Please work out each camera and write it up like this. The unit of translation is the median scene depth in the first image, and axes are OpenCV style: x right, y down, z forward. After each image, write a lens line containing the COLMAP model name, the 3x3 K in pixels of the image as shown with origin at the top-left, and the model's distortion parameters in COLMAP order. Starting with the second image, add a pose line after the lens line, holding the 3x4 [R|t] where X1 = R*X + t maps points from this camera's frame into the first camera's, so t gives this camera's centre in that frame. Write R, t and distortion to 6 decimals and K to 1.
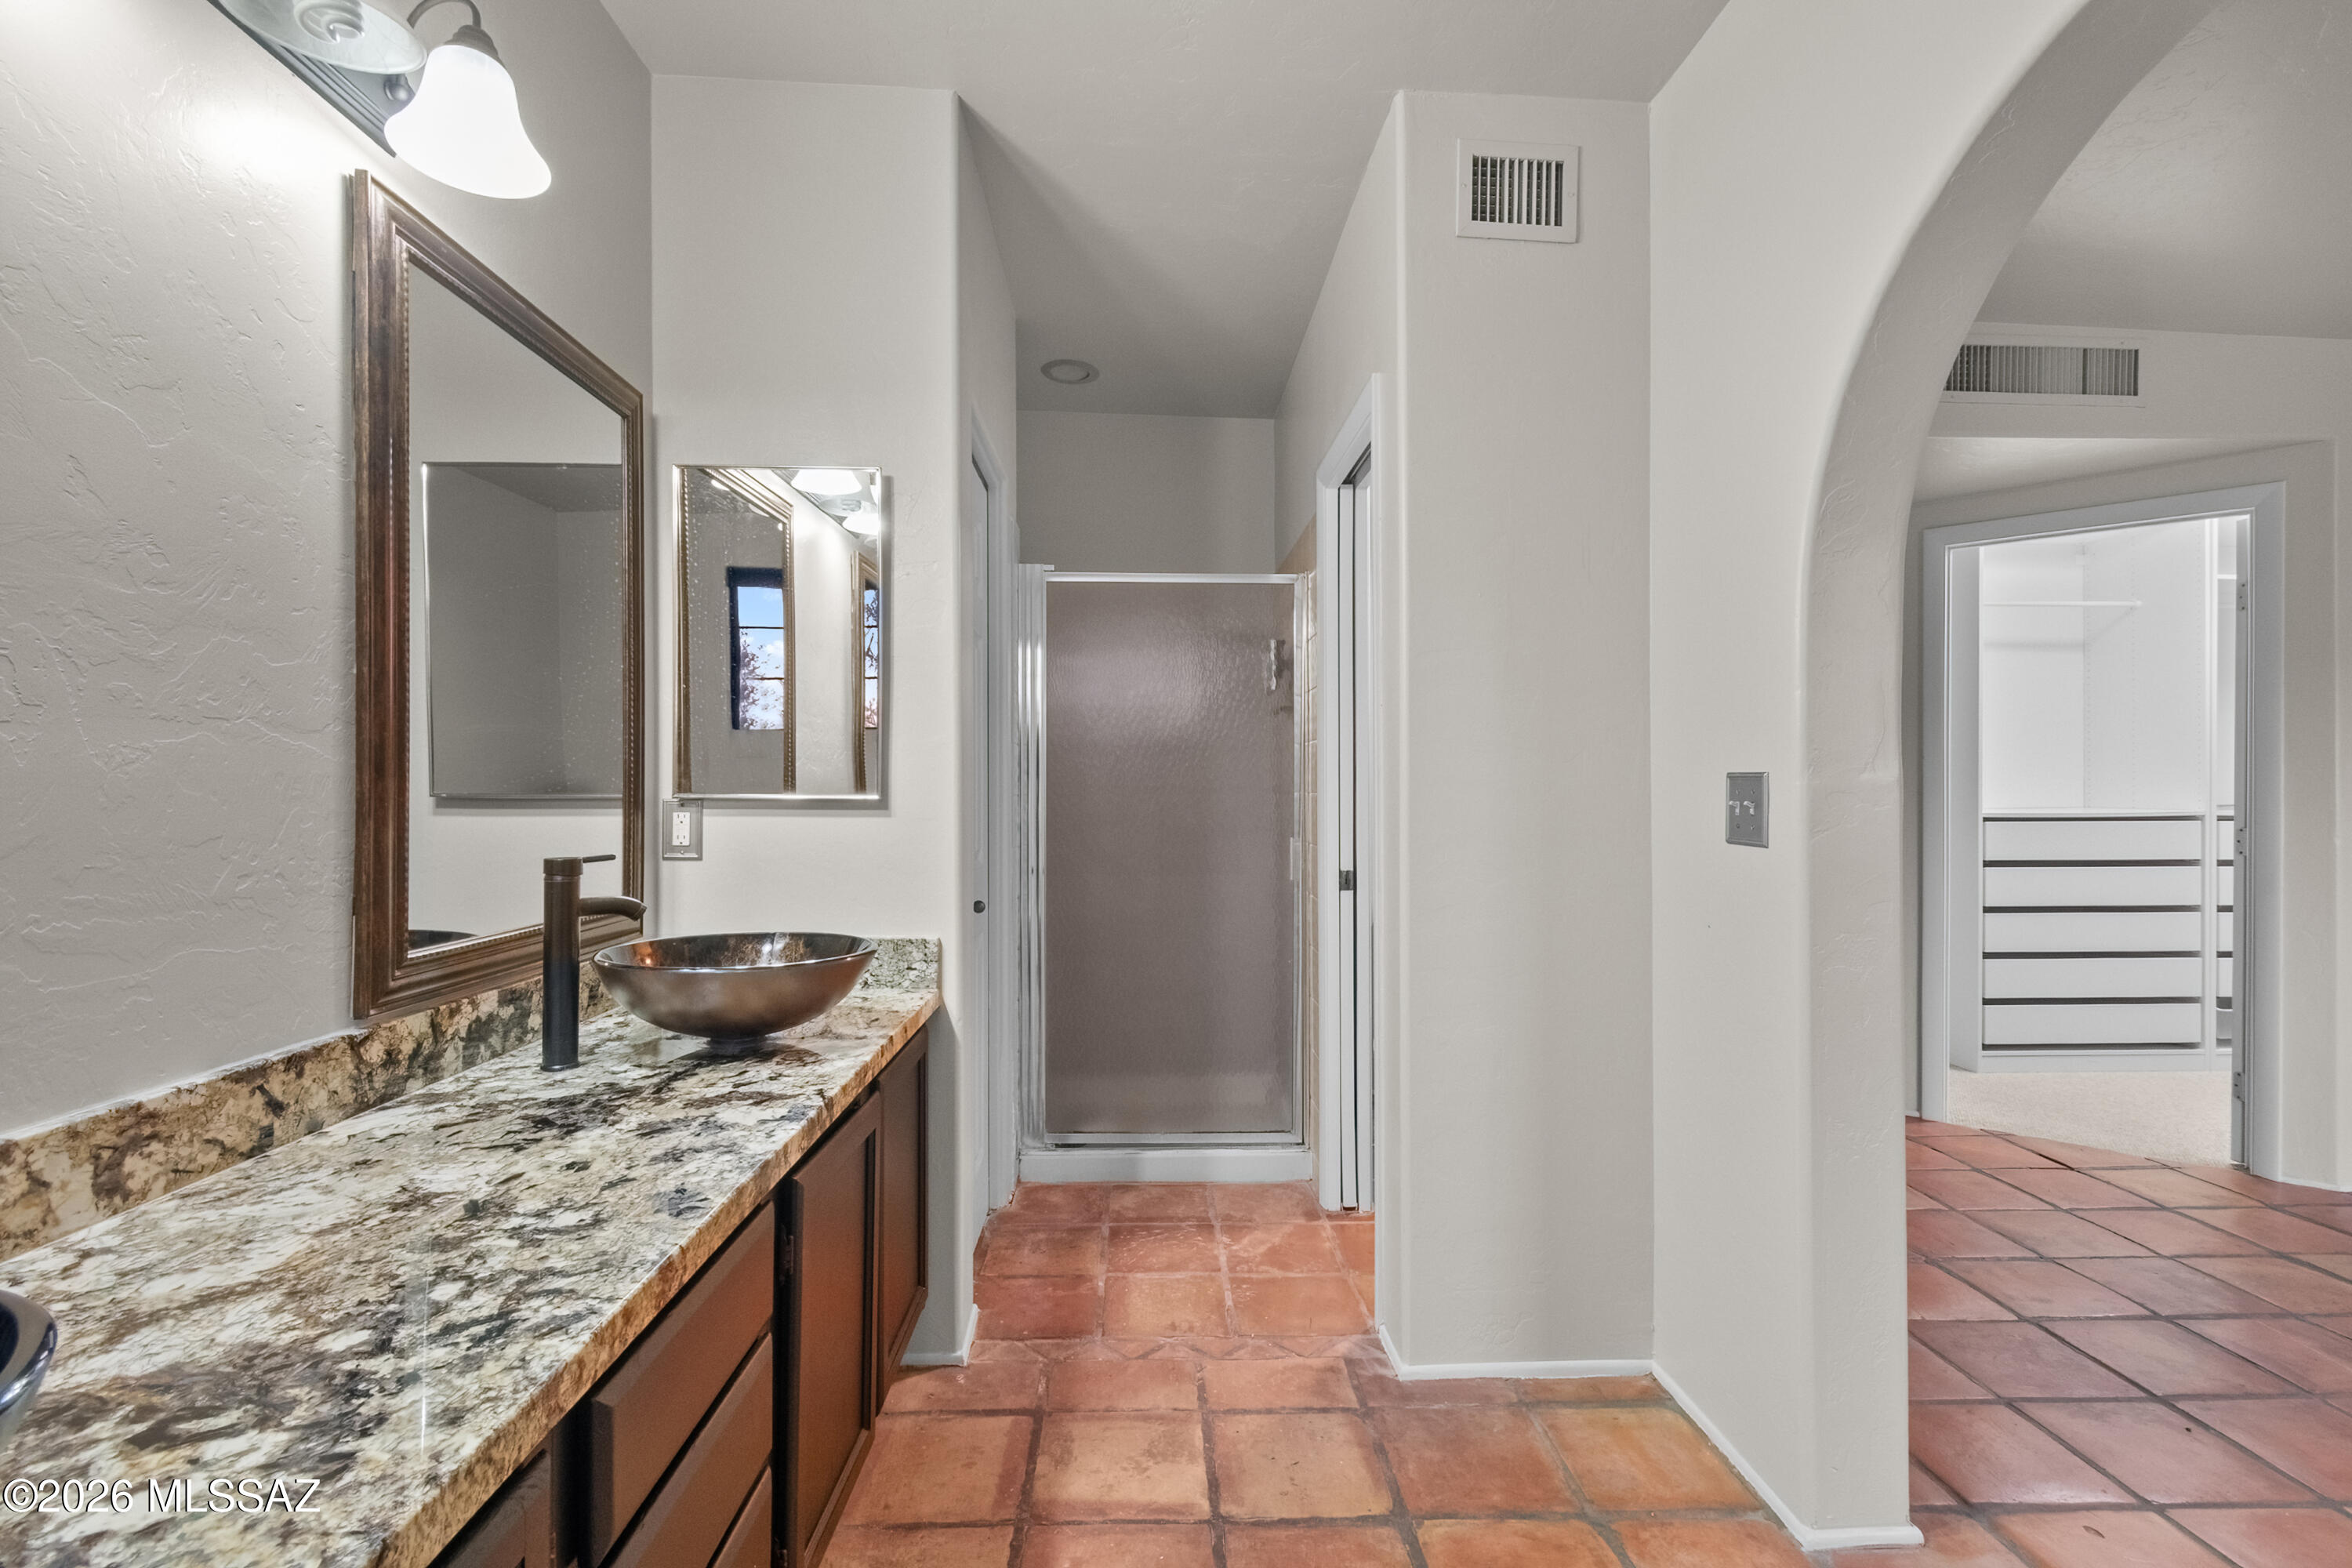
lens RADIAL K [[1049.6, 0, 1169.7], [0, 1049.6, 791.3], [0, 0, 1]] dist [-0.001872, -0.000315]
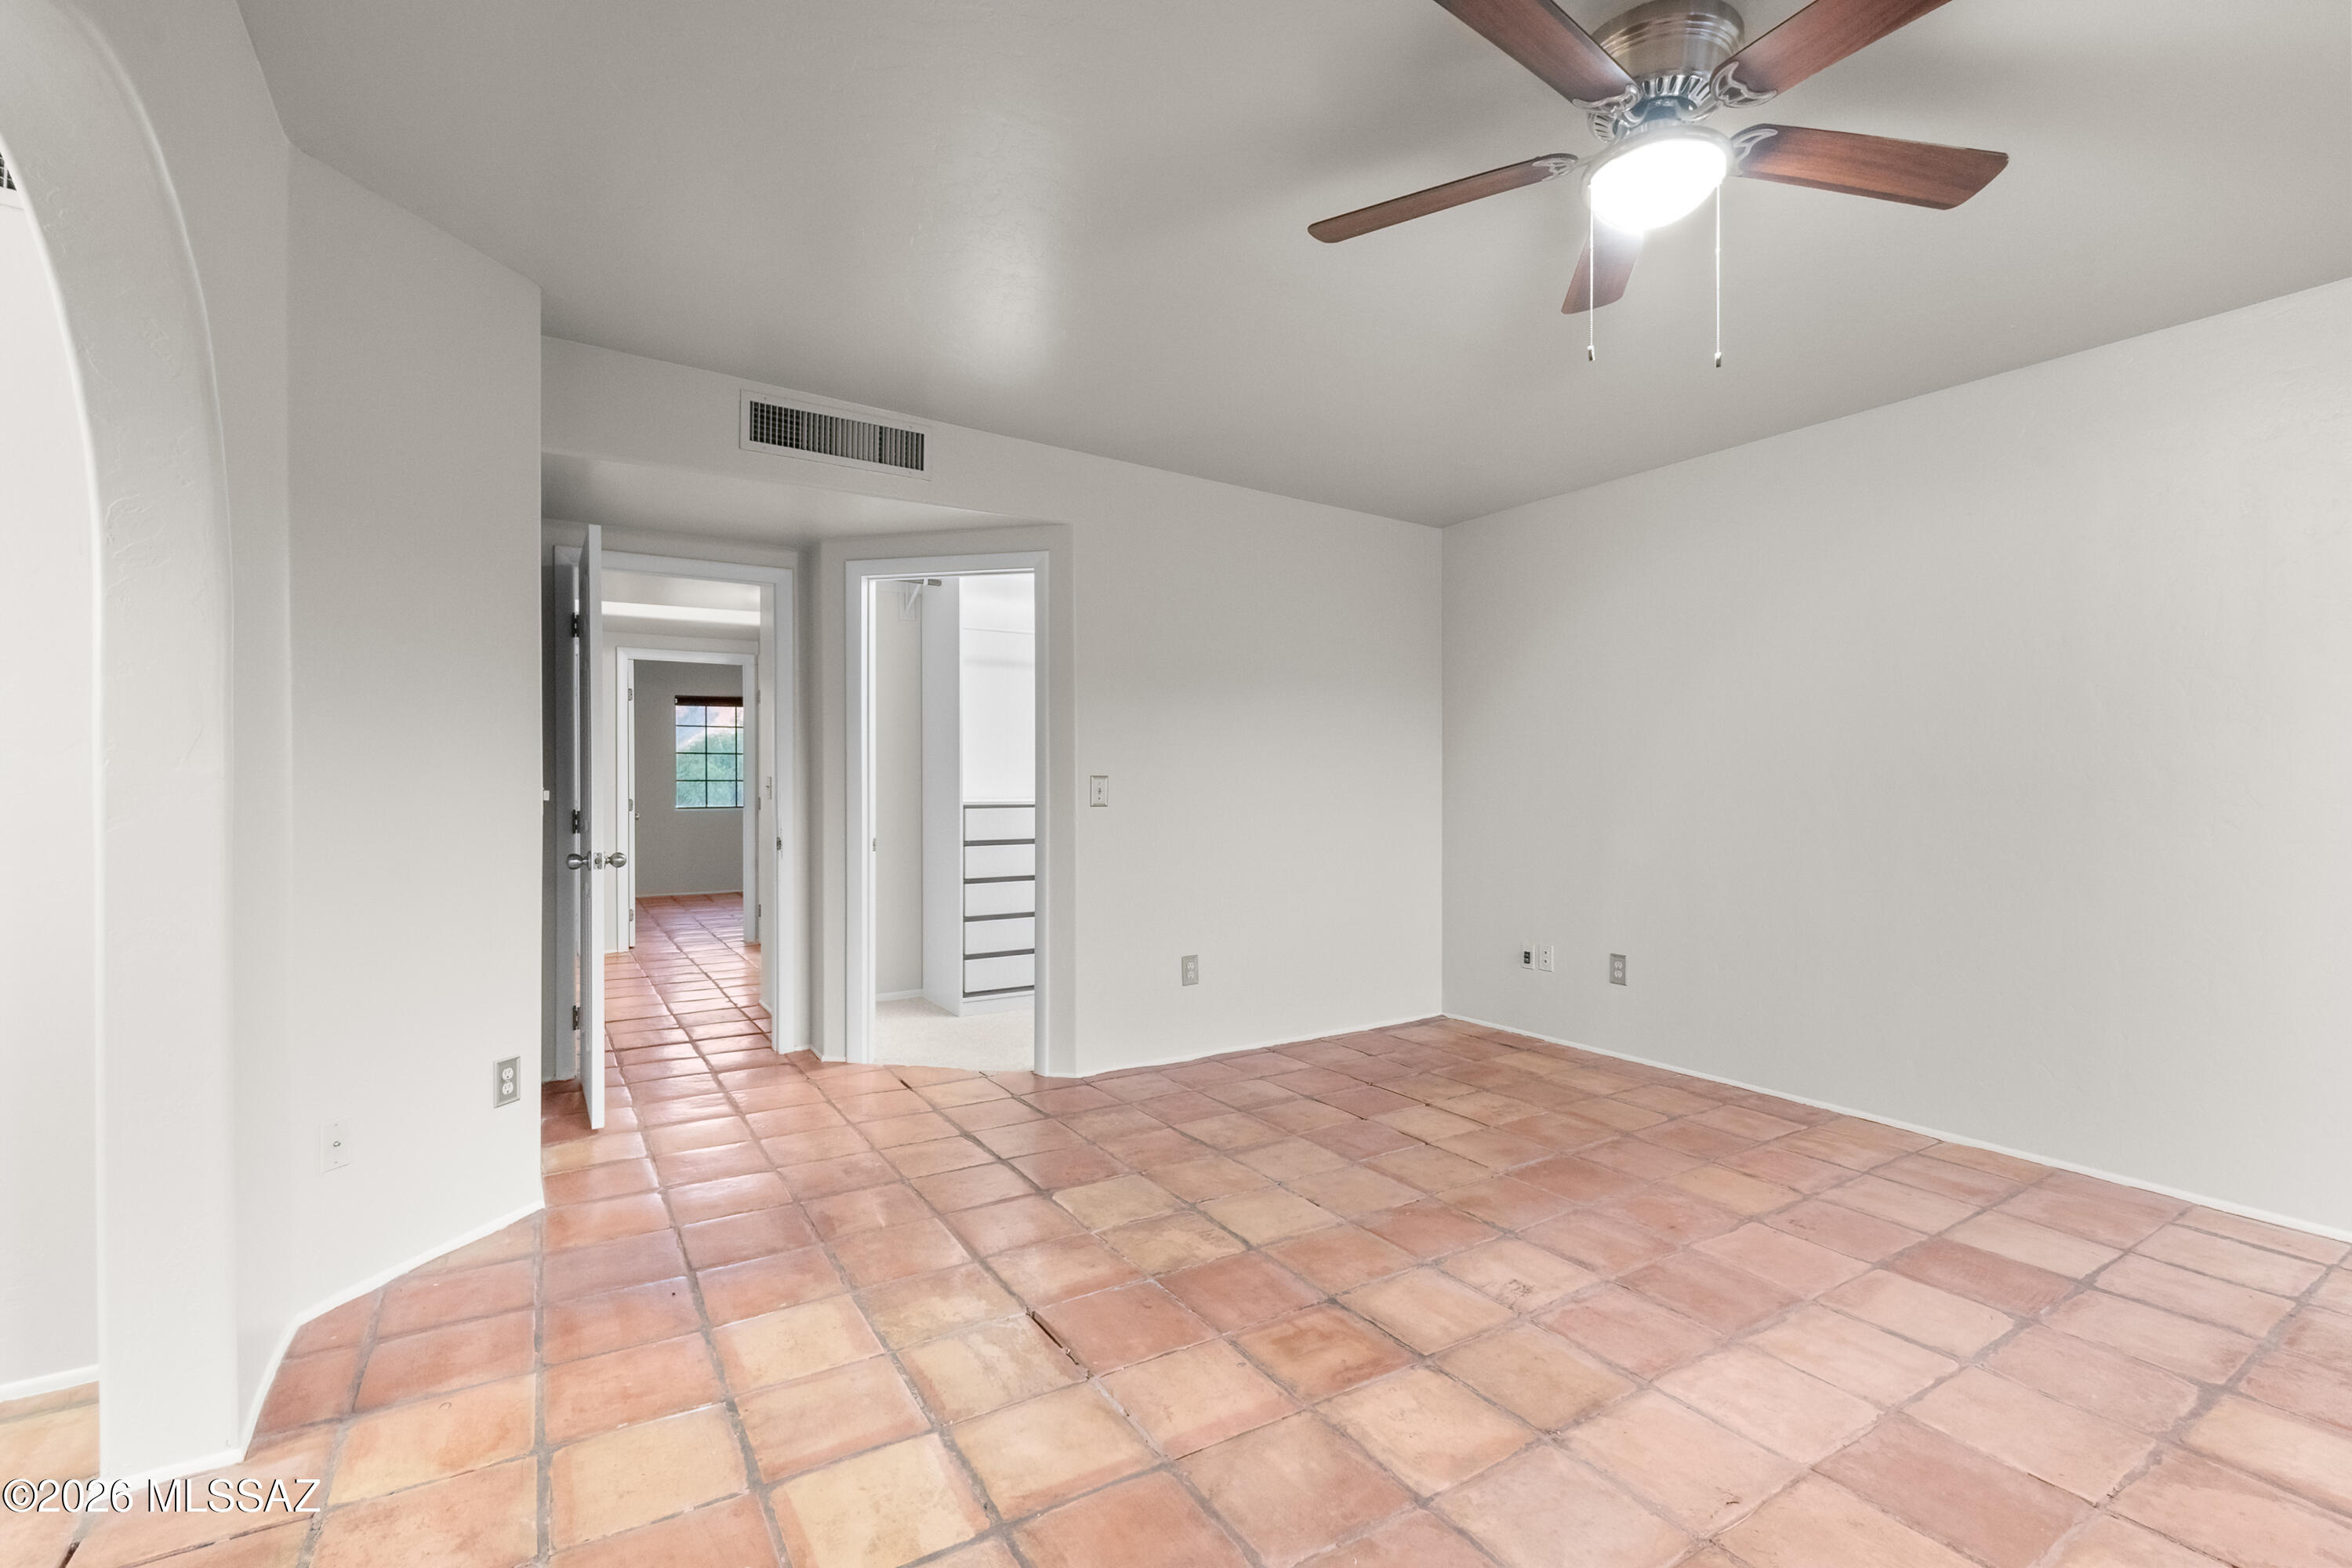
lens RADIAL K [[1049.6, 0, 1169.7], [0, 1049.6, 791.3], [0, 0, 1]] dist [-0.001872, -0.000315]
pose [[0.869289, -0.005575, 0.494273, 1.217616], [0.002768, 0.999976, 0.006411, 0.003695], [-0.494297, -0.004204, 0.869283, -0.541989]]
